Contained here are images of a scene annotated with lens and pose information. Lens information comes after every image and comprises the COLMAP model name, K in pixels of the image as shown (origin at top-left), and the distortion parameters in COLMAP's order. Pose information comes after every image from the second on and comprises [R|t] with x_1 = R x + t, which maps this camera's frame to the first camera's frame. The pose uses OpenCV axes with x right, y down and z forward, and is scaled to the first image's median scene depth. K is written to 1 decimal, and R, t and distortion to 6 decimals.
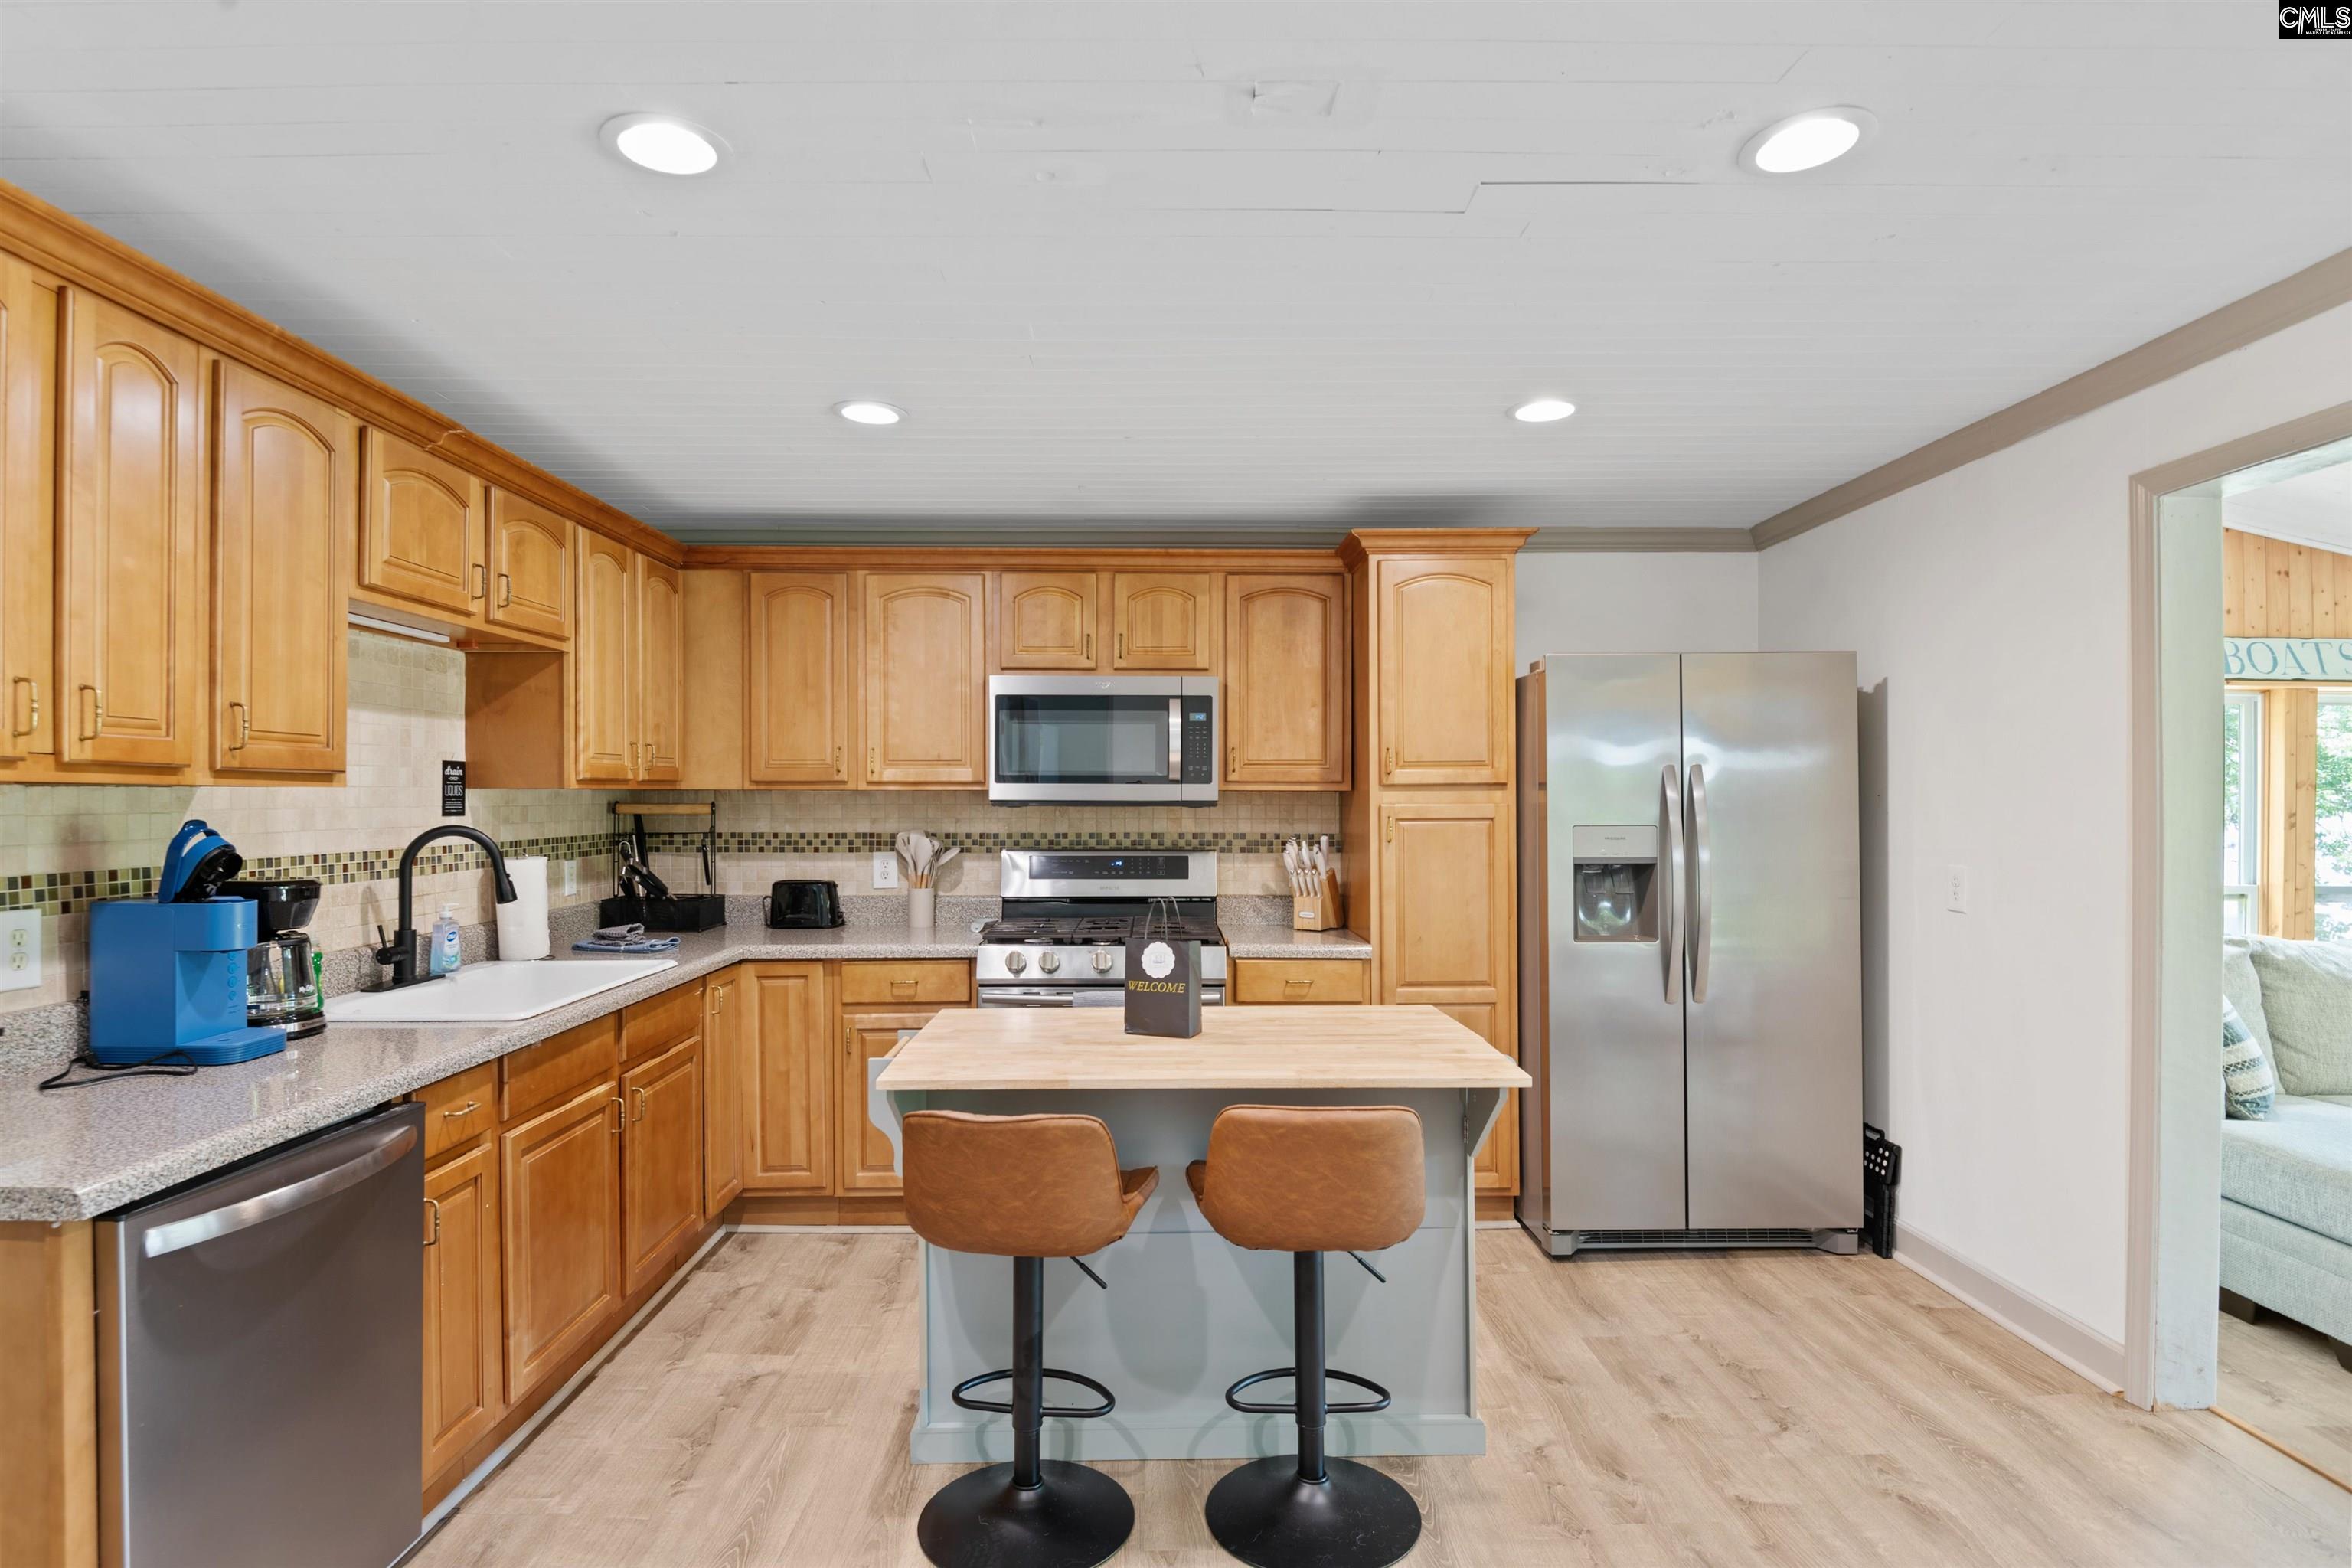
lens RADIAL K [[1205.8, 0, 1134.0], [0, 1205.8, 795.2], [0, 0, 1]] dist [-0.000275, -0.005251]
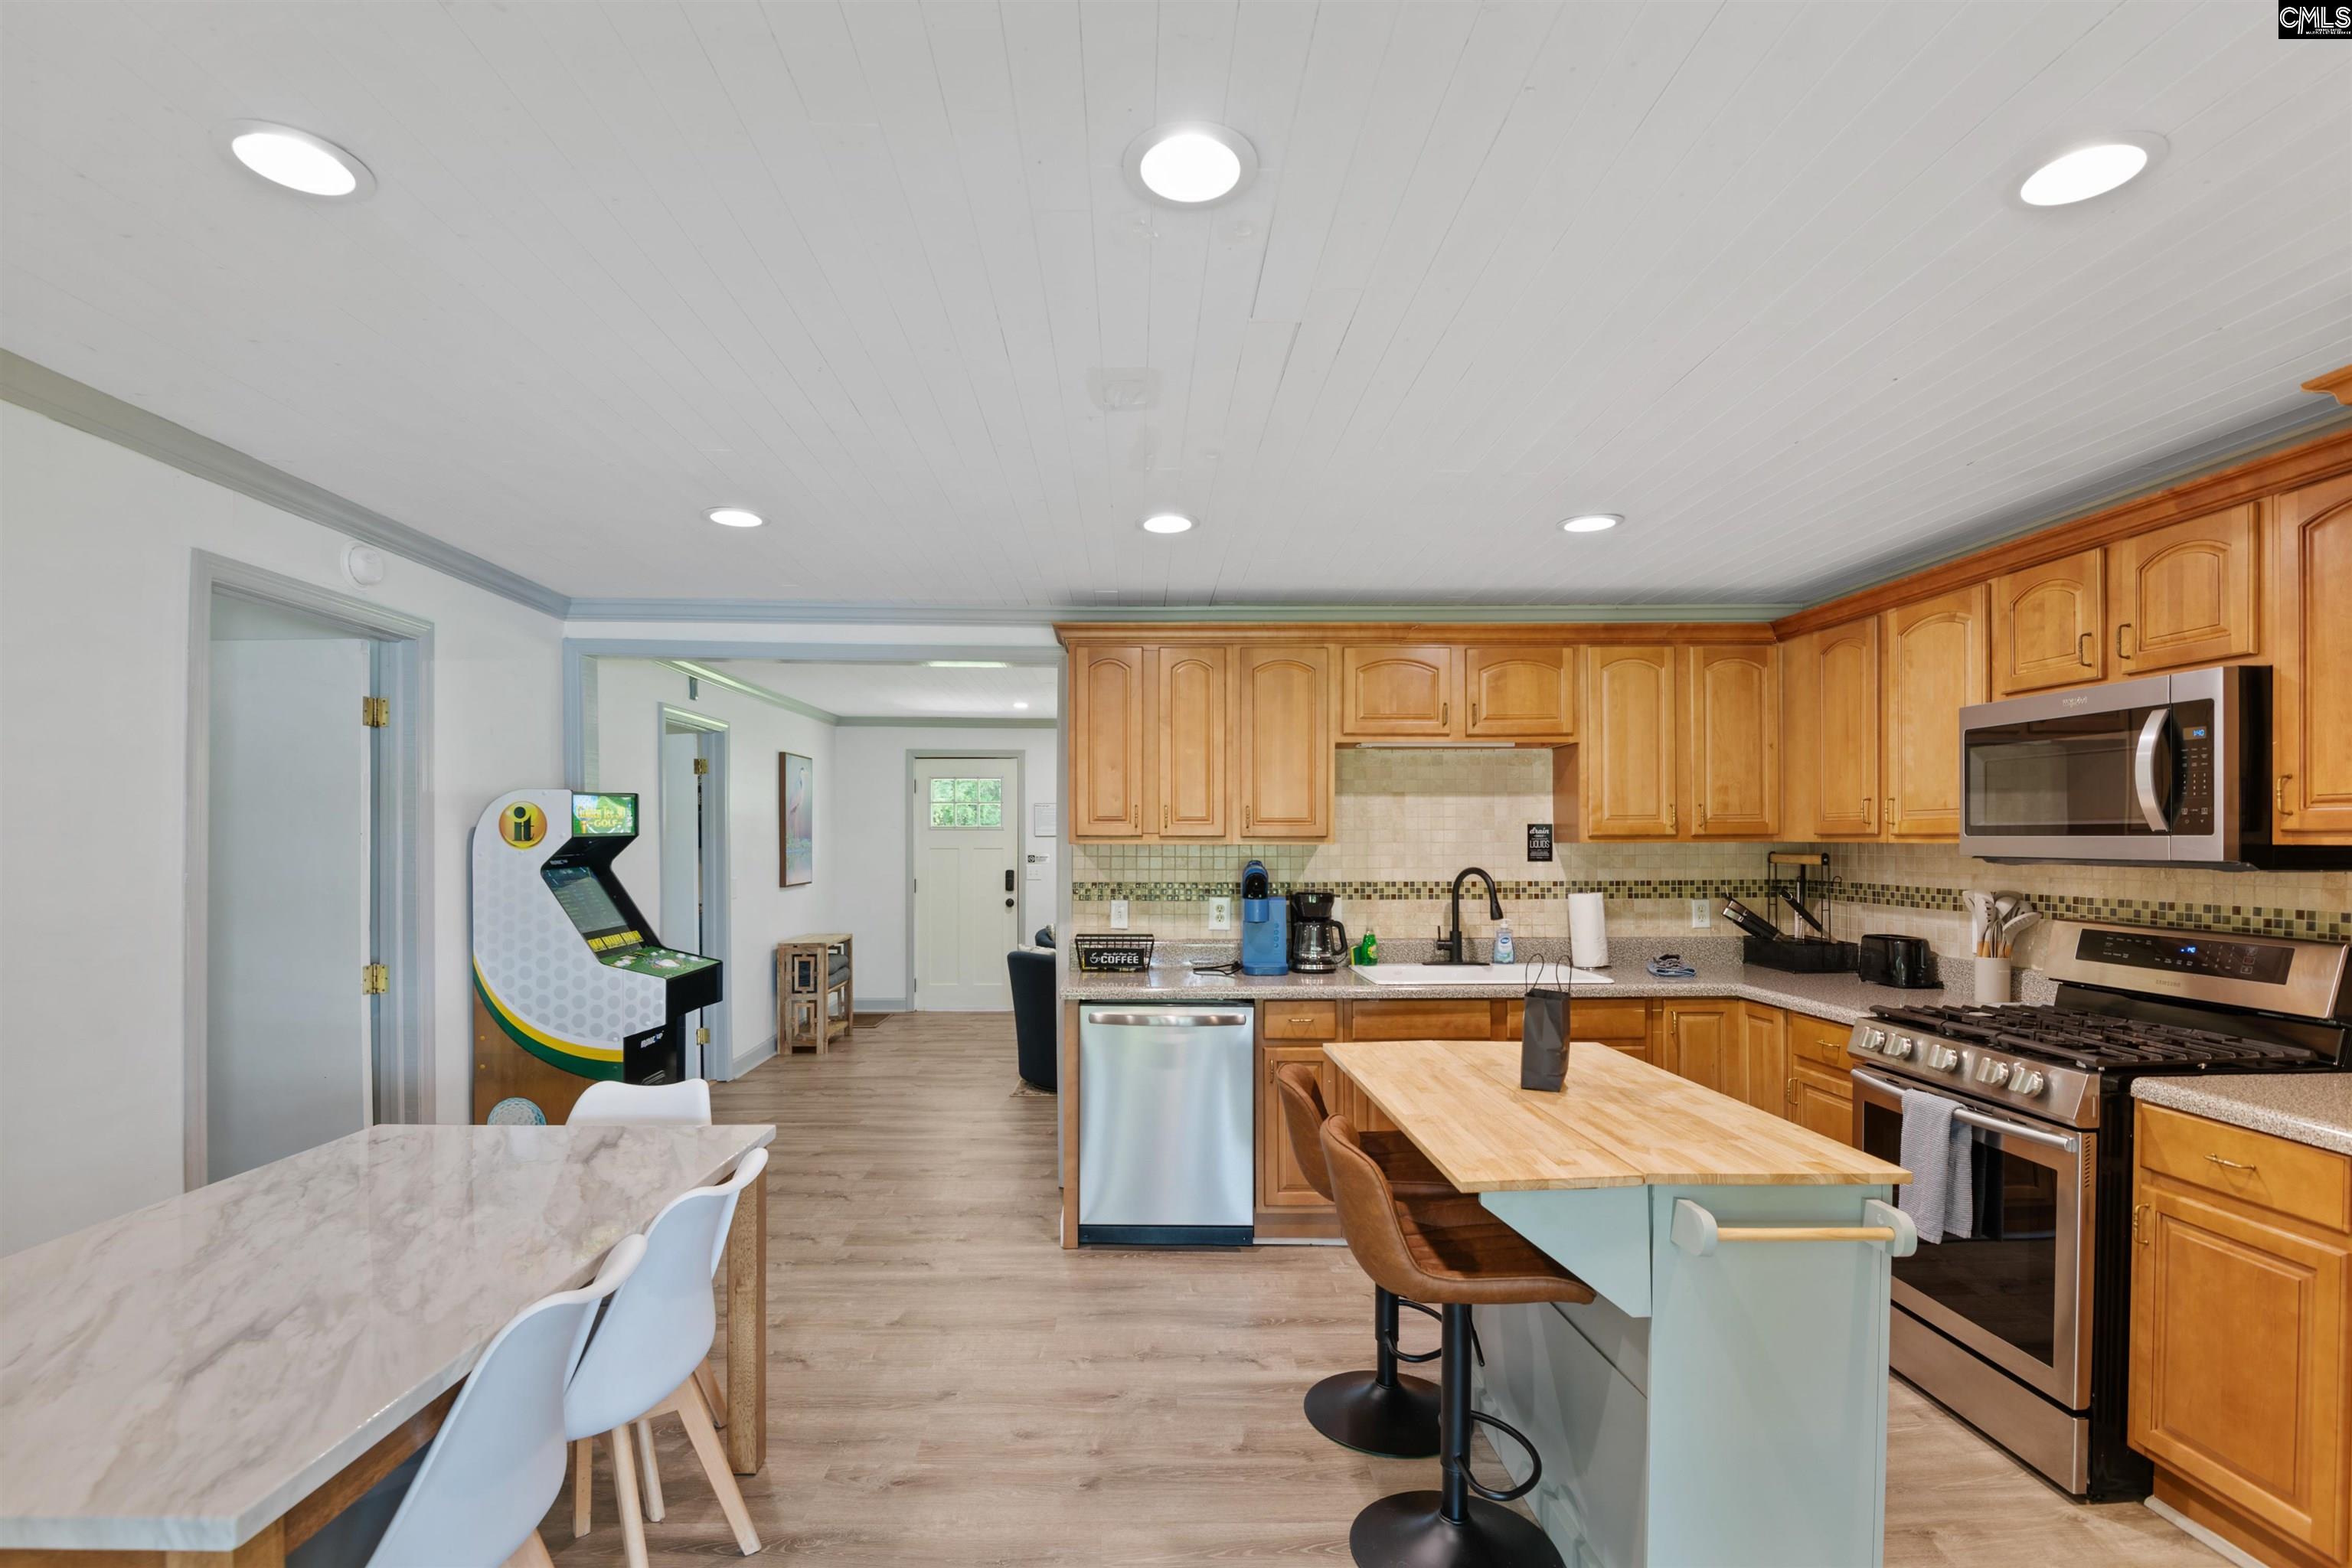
lens RADIAL K [[1088.7, 0, 1156.2], [0, 1088.7, 842.8], [0, 0, 1]] dist [0.010792, -0.015827]
pose [[0.023665, 0.002680, -0.999716, 0.629157], [0.003887, 0.999989, 0.002773, -0.009202], [0.999712, -0.003952, 0.023654, 0.420092]]
